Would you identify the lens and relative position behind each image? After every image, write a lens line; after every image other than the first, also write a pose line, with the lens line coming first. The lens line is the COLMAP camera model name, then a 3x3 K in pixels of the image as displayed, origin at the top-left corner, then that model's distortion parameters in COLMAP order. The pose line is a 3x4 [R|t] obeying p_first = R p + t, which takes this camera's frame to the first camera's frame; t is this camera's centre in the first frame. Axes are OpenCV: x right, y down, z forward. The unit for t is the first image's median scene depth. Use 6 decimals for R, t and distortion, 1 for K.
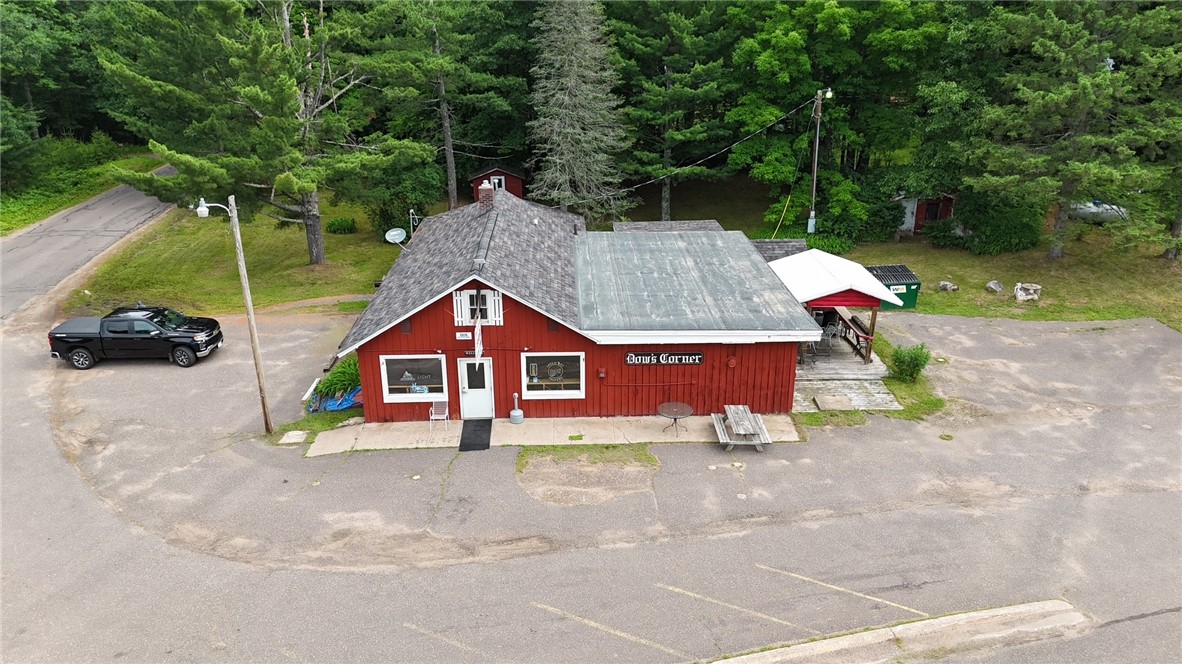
lens RADIAL K [[851.5, 0, 589.6], [0, 851.5, 333.2], [0, 0, 1]] dist [-0.040512, -0.012314]
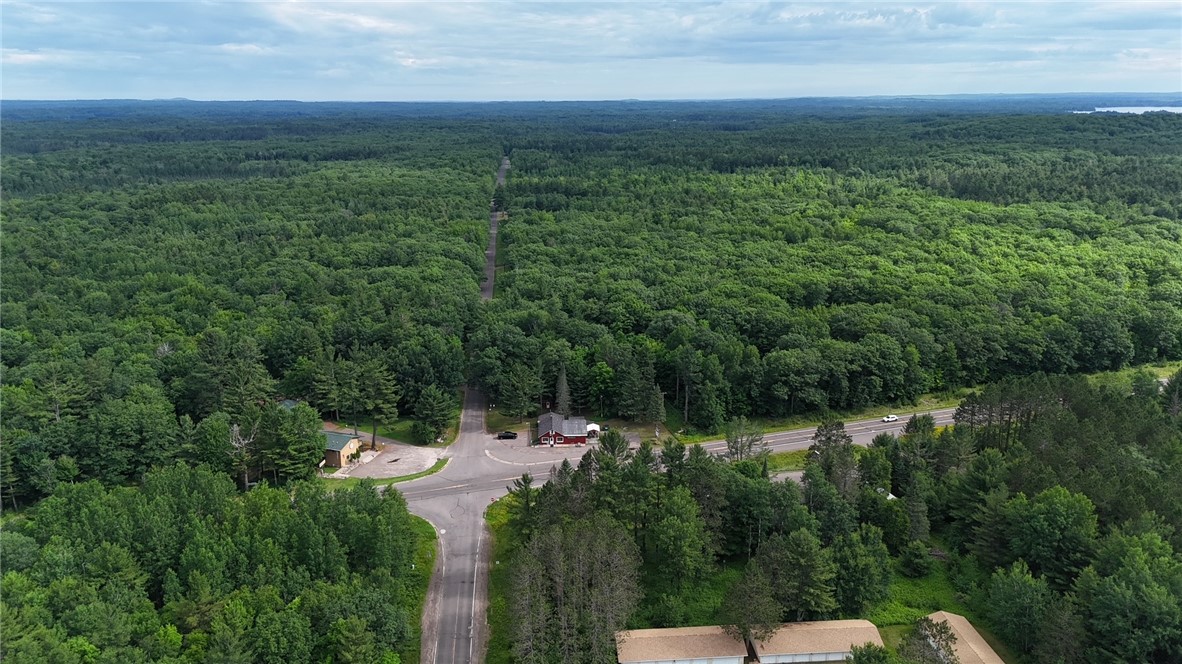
lens RADIAL K [[851.5, 0, 593.2], [0, 851.5, 326.1], [0, 0, 1]] dist [-0.040512, -0.012314]
pose [[0.999990, 0.001160, 0.004338, 0.203523], [-0.000771, 0.996061, -0.088667, -0.264207], [-0.004424, 0.088663, 0.996052, -6.136825]]
